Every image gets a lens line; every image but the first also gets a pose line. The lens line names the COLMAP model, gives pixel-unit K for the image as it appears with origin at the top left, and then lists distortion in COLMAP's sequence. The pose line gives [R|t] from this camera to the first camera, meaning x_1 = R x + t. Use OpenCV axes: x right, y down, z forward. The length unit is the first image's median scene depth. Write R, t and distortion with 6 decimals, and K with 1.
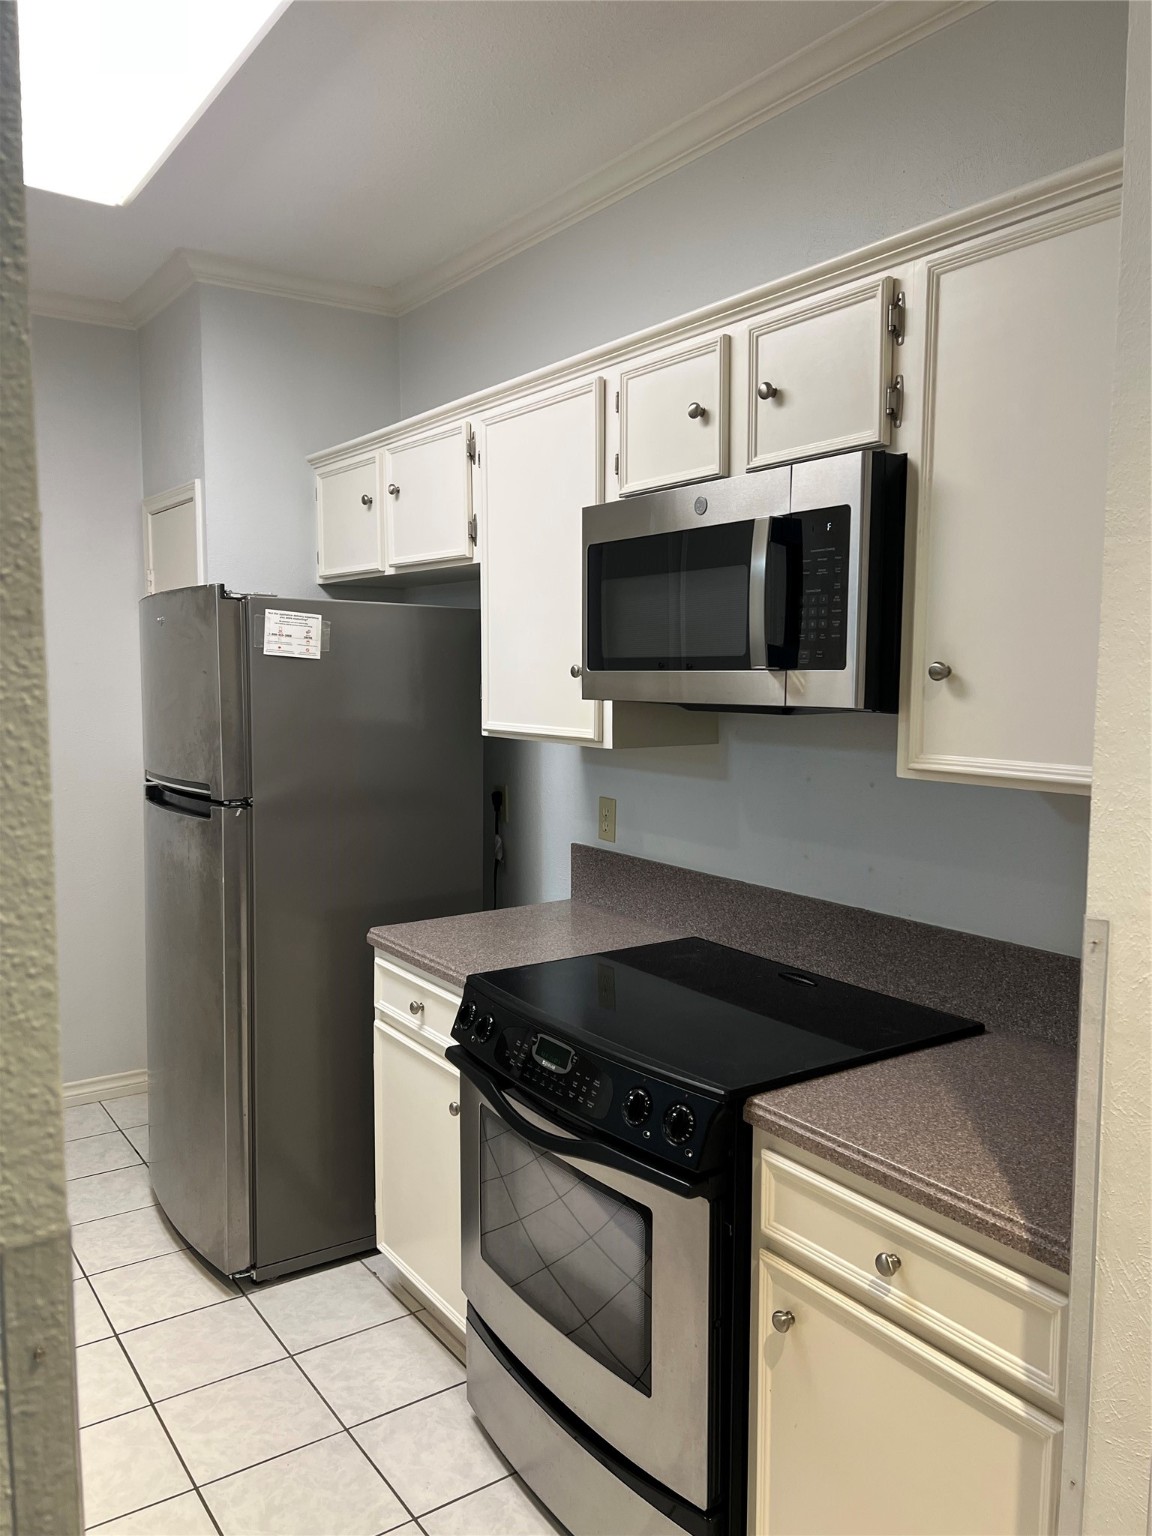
lens RADIAL K [[1152.5, 0, 564.9], [0, 1152.5, 765.9], [0, 0, 1]] dist [0.057594, -0.076018]
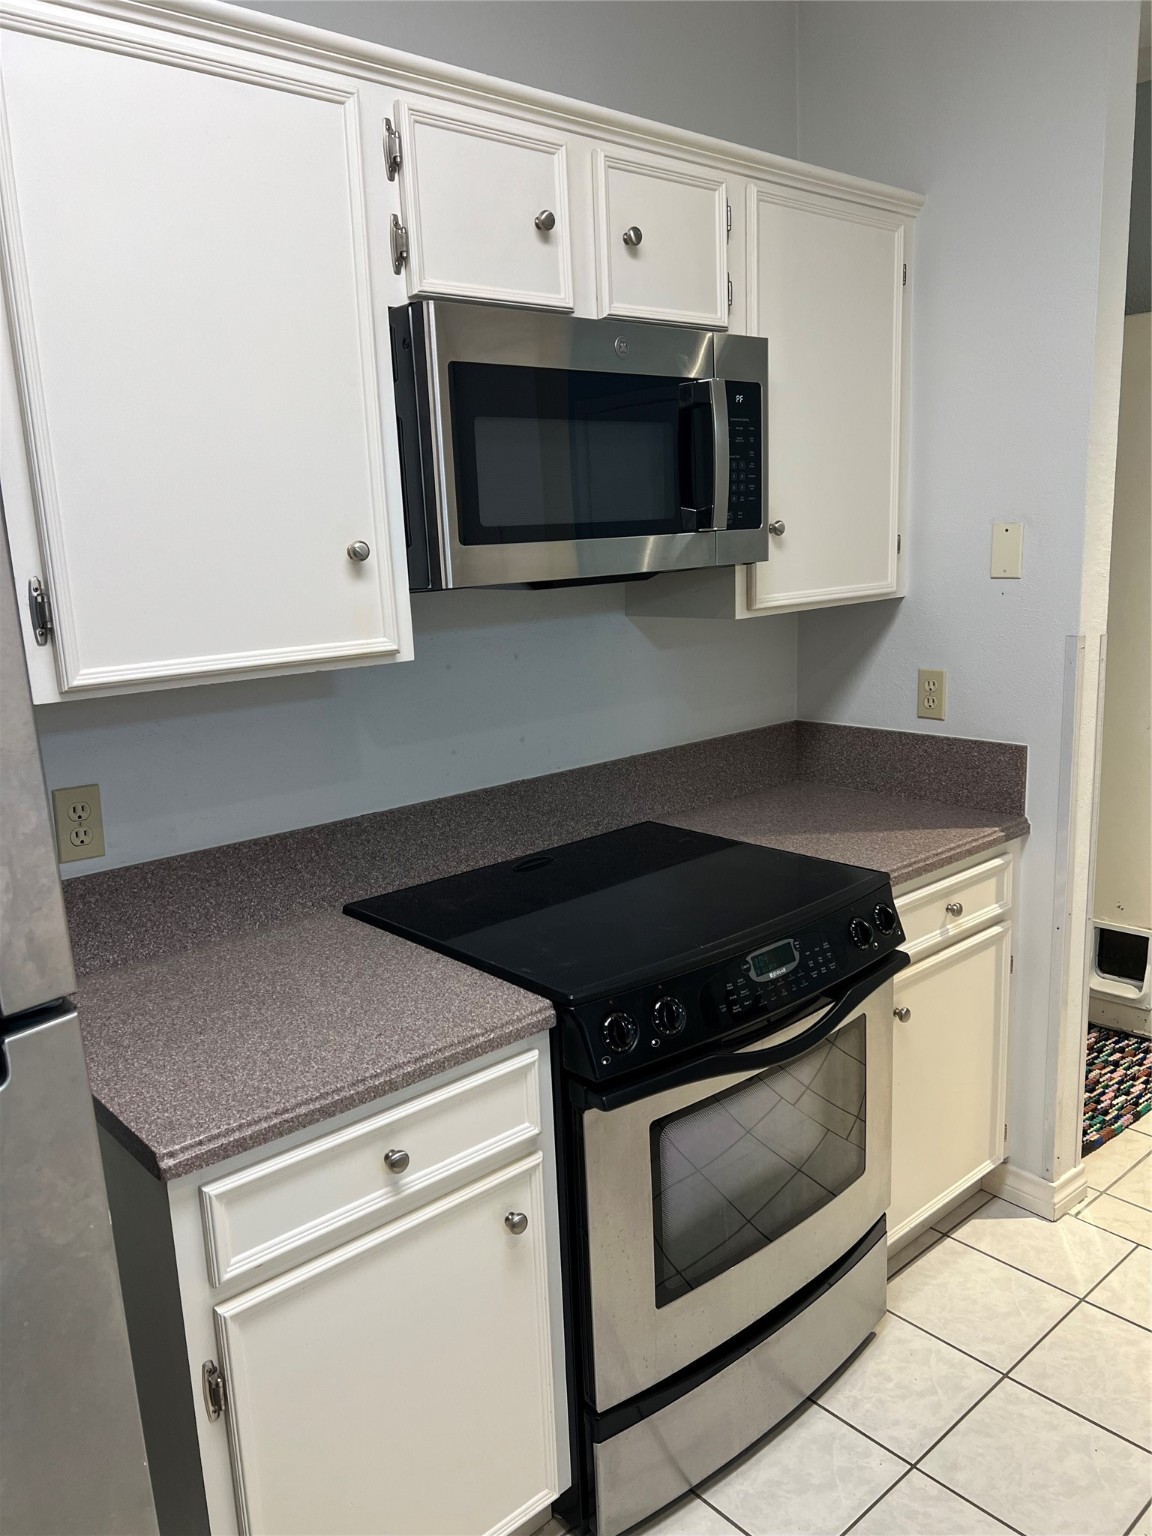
lens RADIAL K [[1152.5, 0, 561.4], [0, 1152.5, 771.4], [0, 0, 1]] dist [0.057594, -0.076018]
pose [[-0.119139, -0.199387, 0.972651, -0.839273], [0.129987, 0.968065, 0.214368, -0.110499], [-0.984332, 0.151971, -0.089416, 1.214830]]
